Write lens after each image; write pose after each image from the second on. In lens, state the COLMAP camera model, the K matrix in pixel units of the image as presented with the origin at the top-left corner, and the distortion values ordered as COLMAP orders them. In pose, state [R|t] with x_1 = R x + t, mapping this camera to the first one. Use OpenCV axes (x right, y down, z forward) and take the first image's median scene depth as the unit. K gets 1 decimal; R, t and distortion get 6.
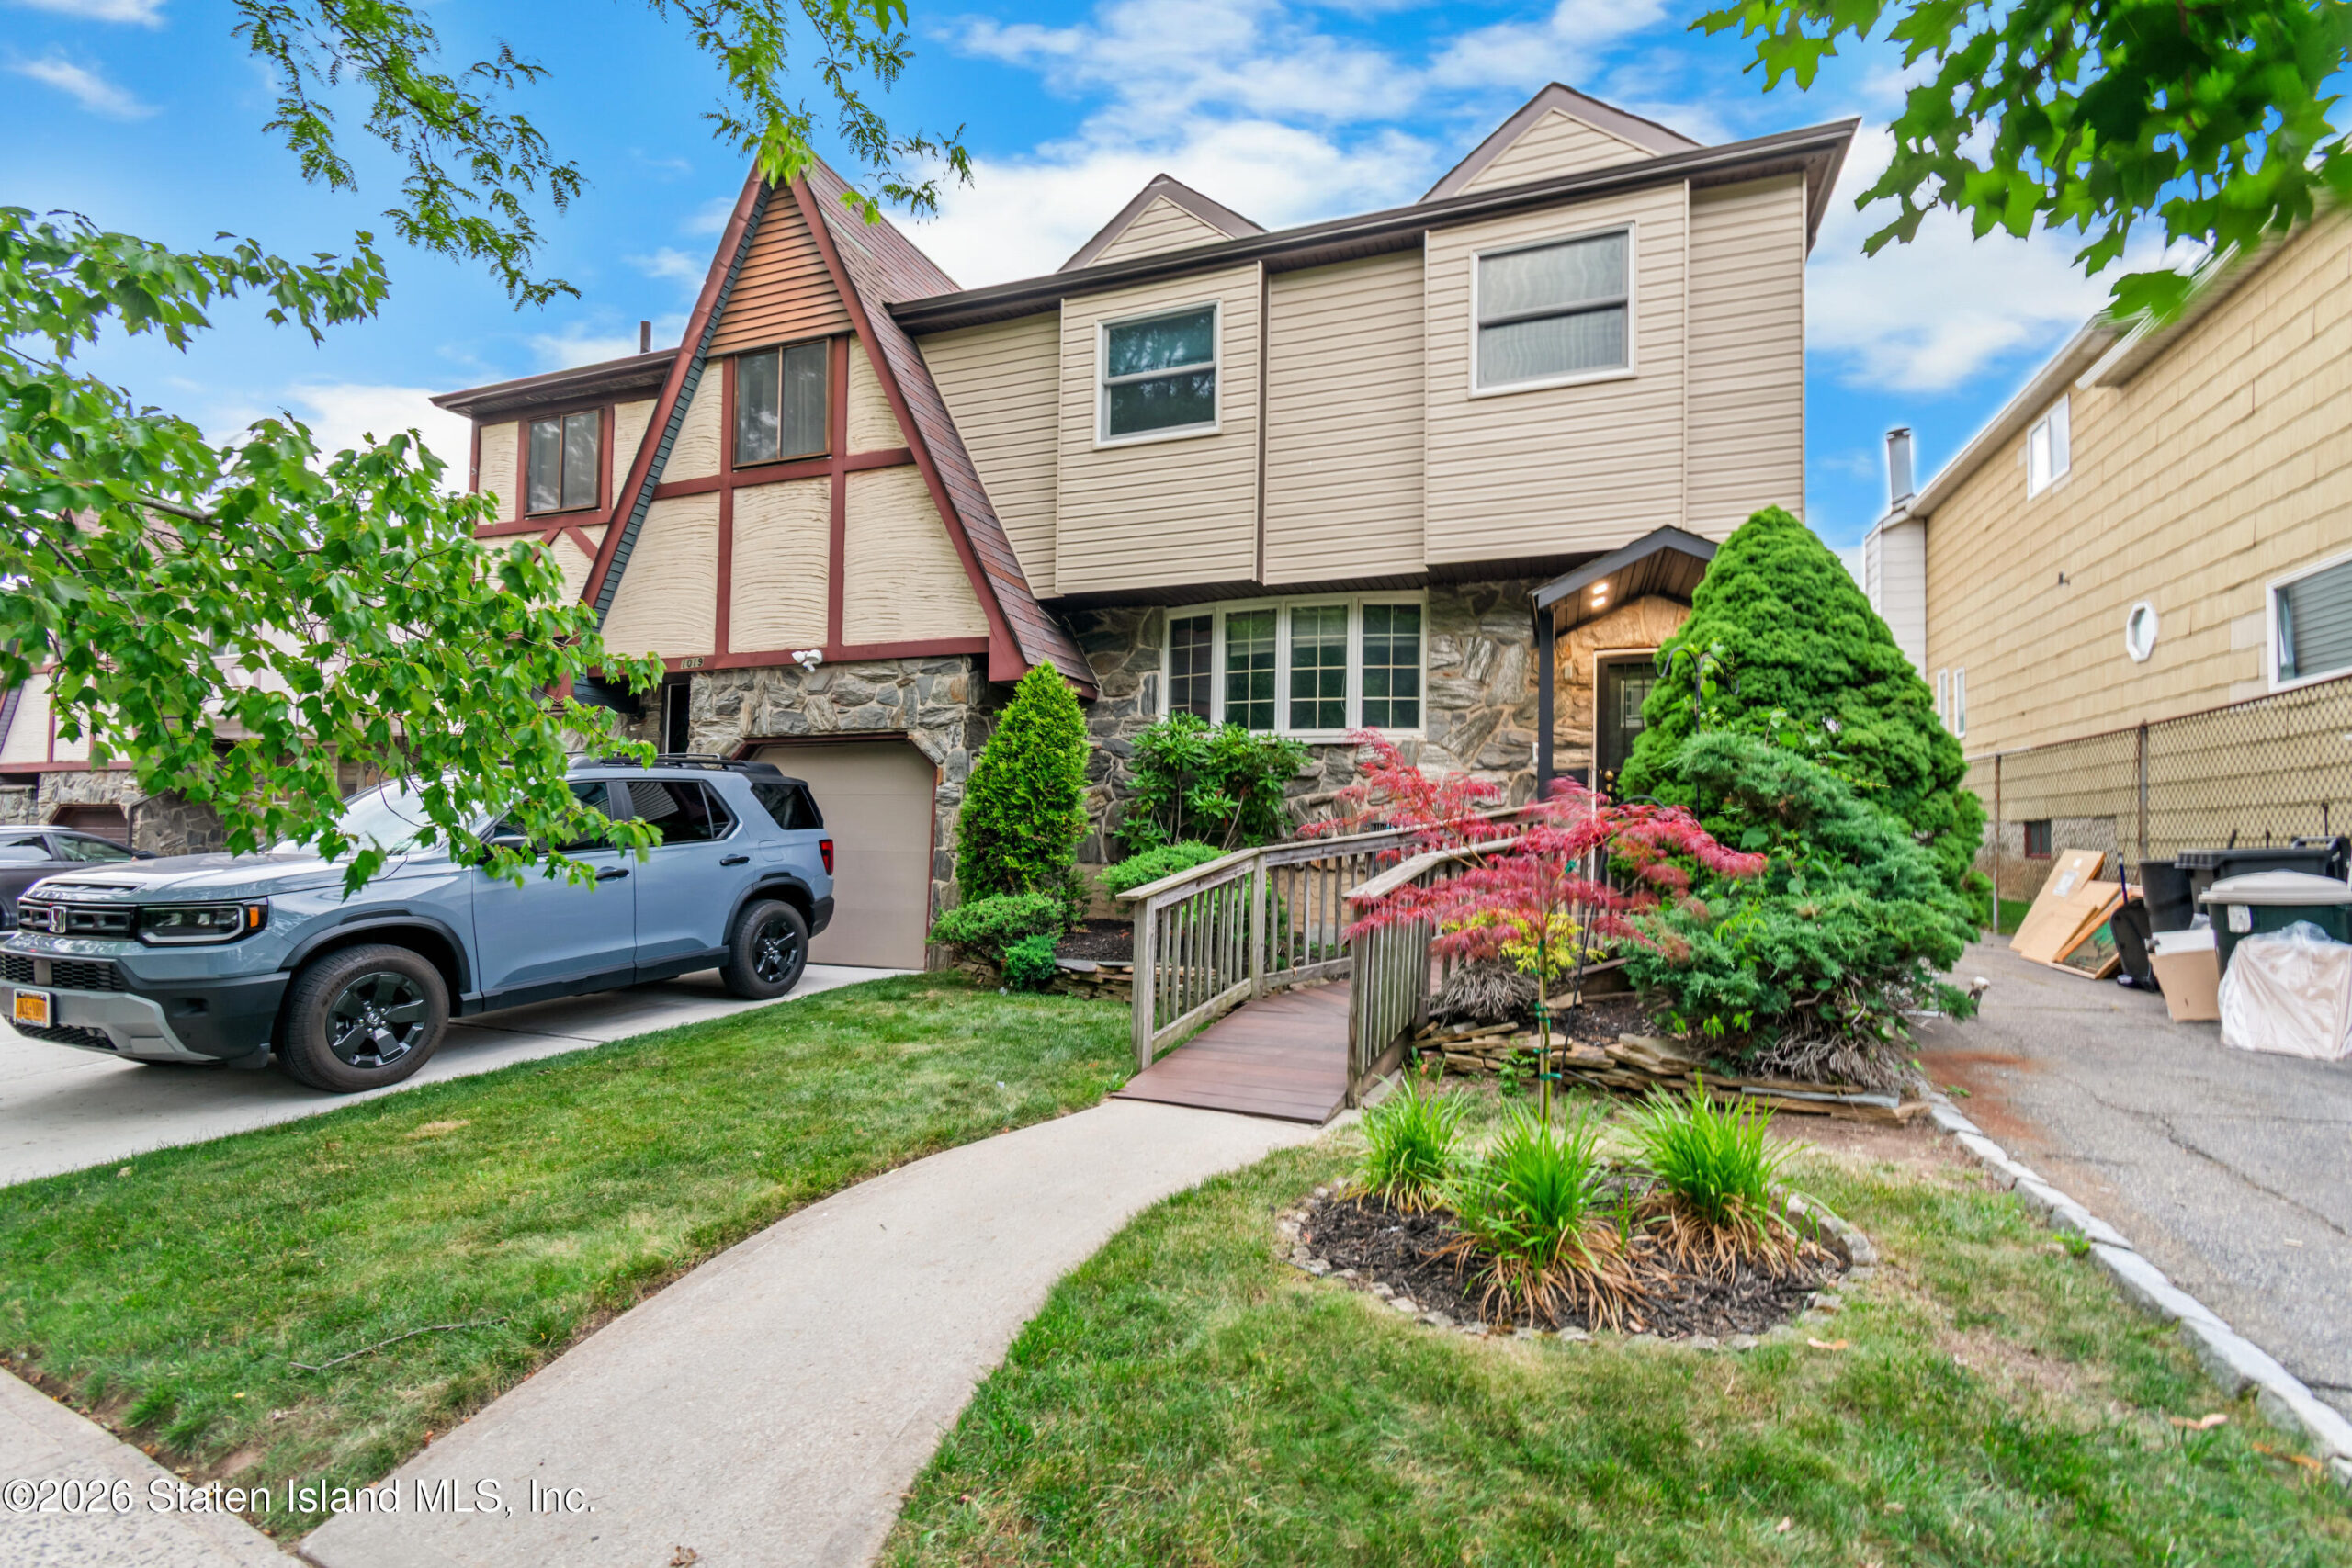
lens RADIAL K [[1088.6, 0, 1194.4], [0, 1088.6, 806.8], [0, 0, 1]] dist [-0.000669, -0.000048]
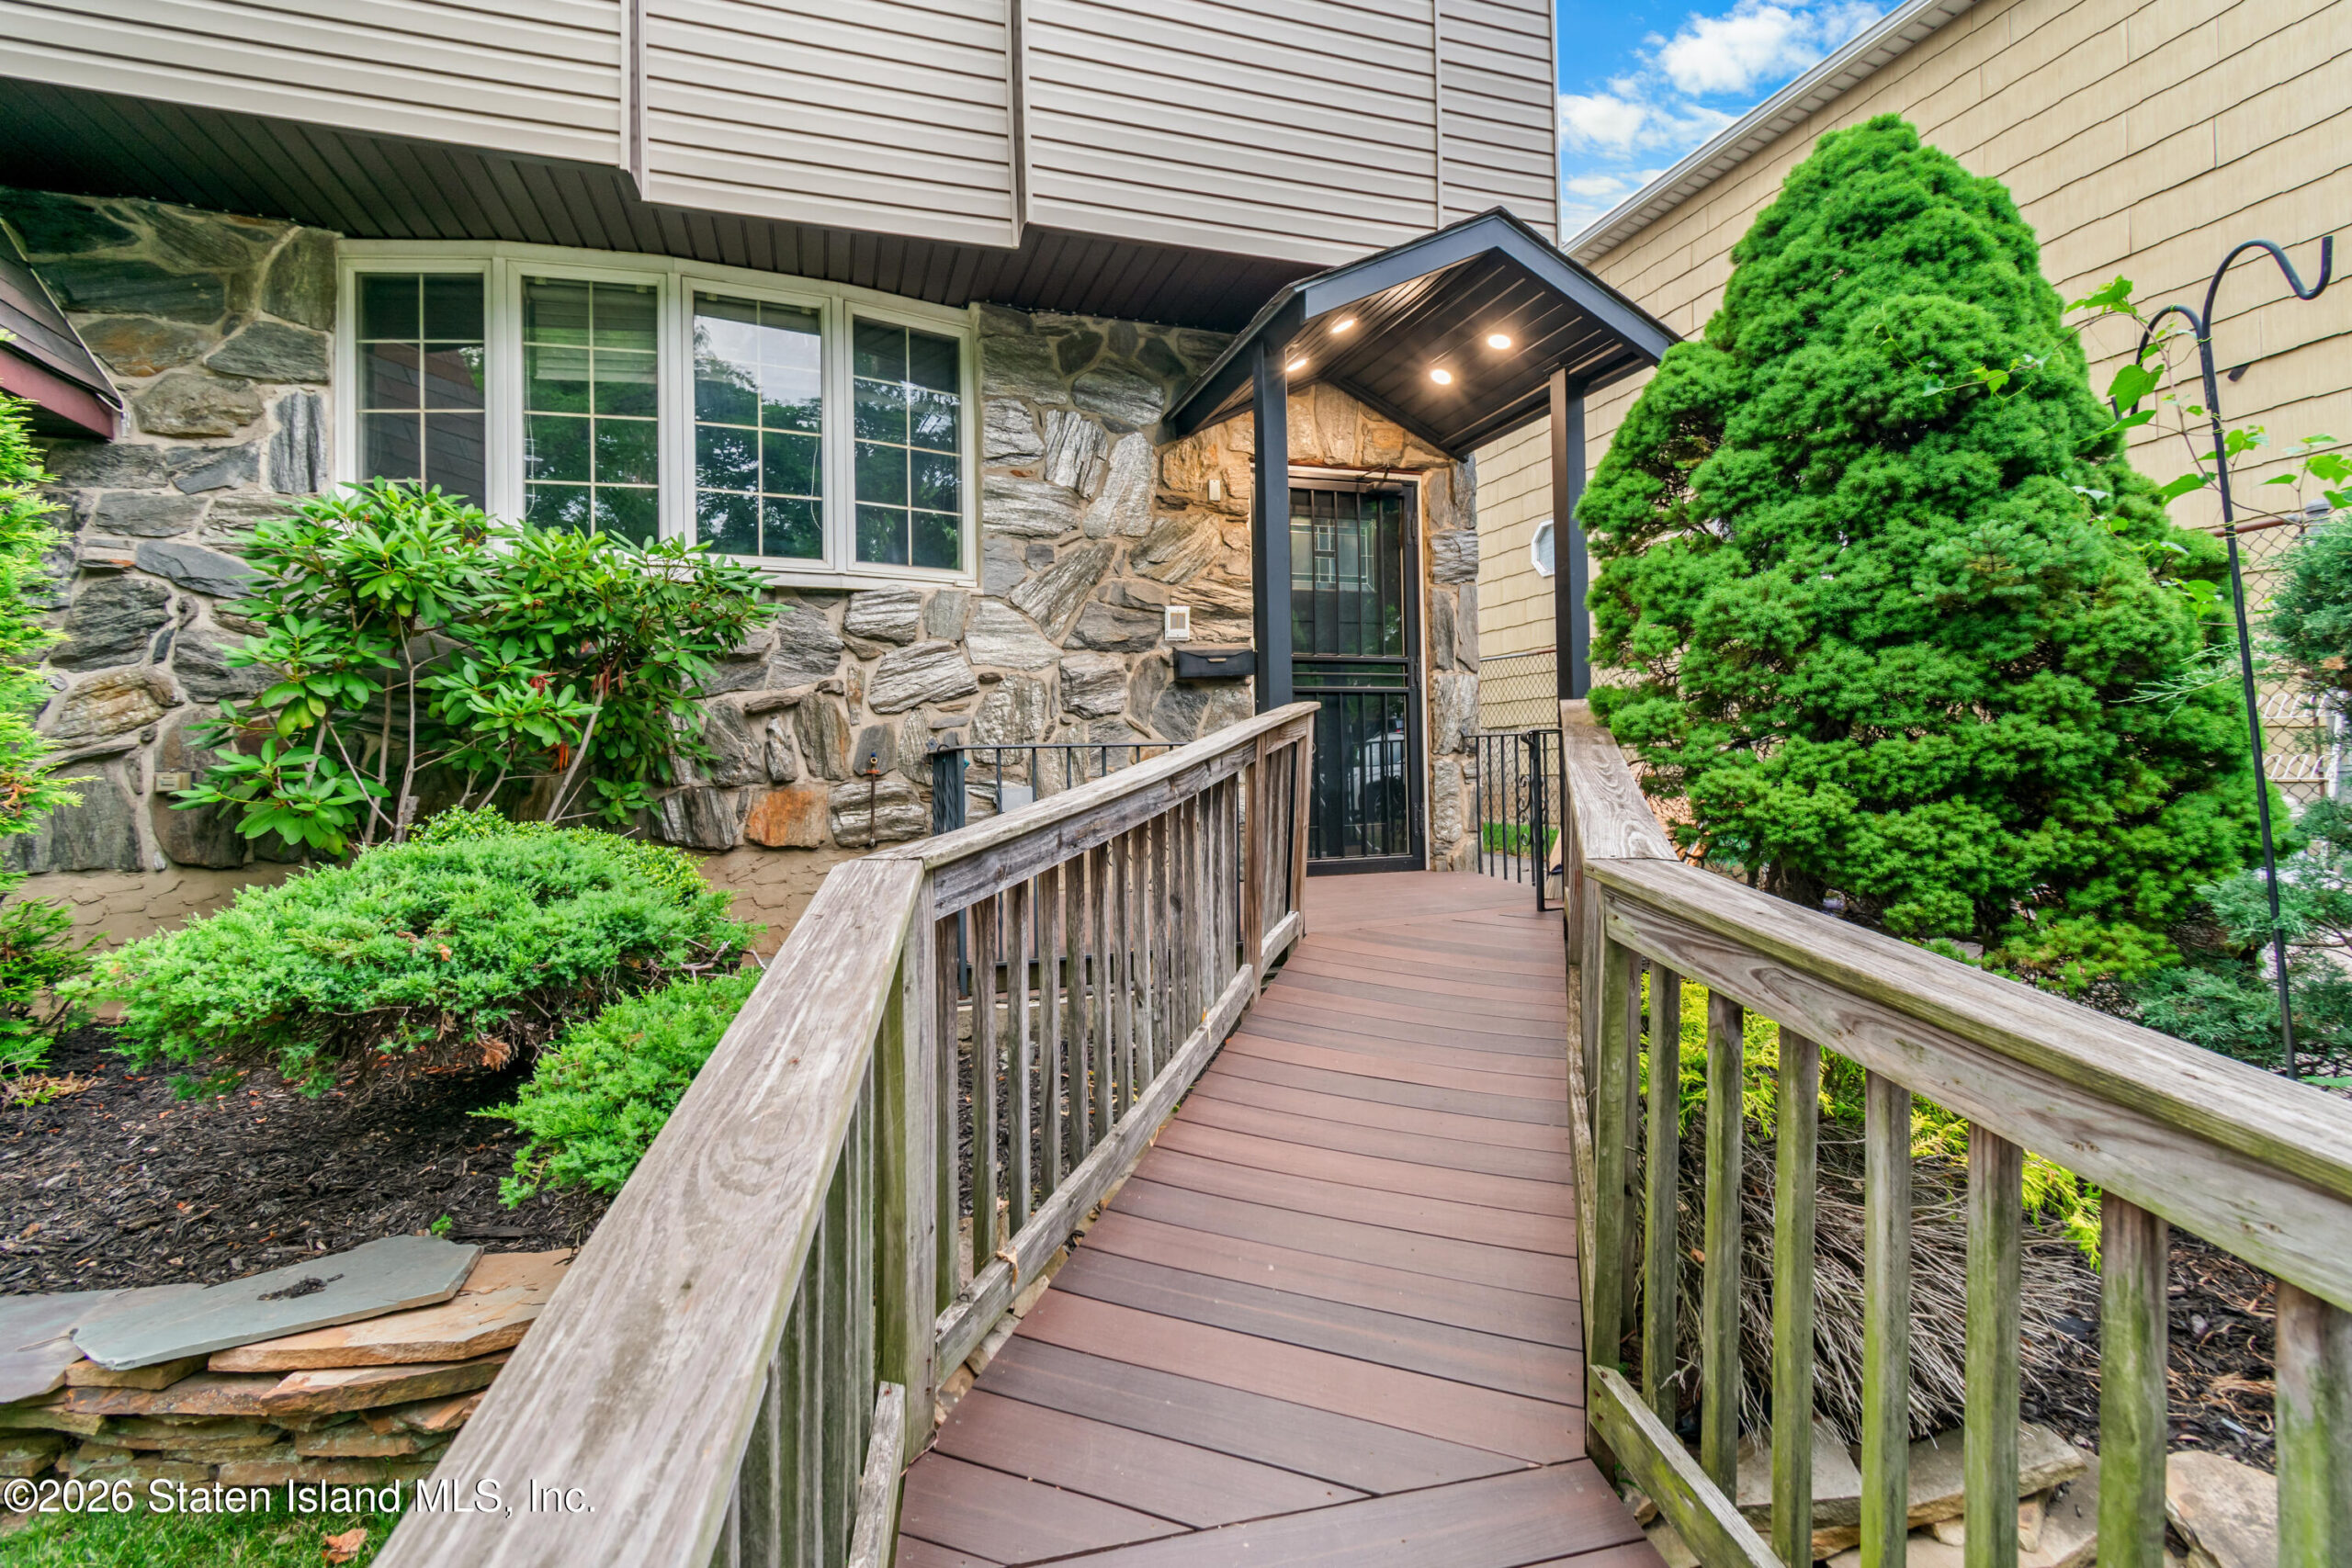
lens RADIAL K [[1051.7, 0, 1184.9], [0, 1051.7, 745.7], [0, 0, 1]] dist [0.002176, -0.000331]
pose [[0.784072, -0.019528, 0.620362, -0.031572], [0.011292, 0.999788, 0.017200, 0.006691], [-0.620567, -0.006481, 0.784127, 0.559599]]
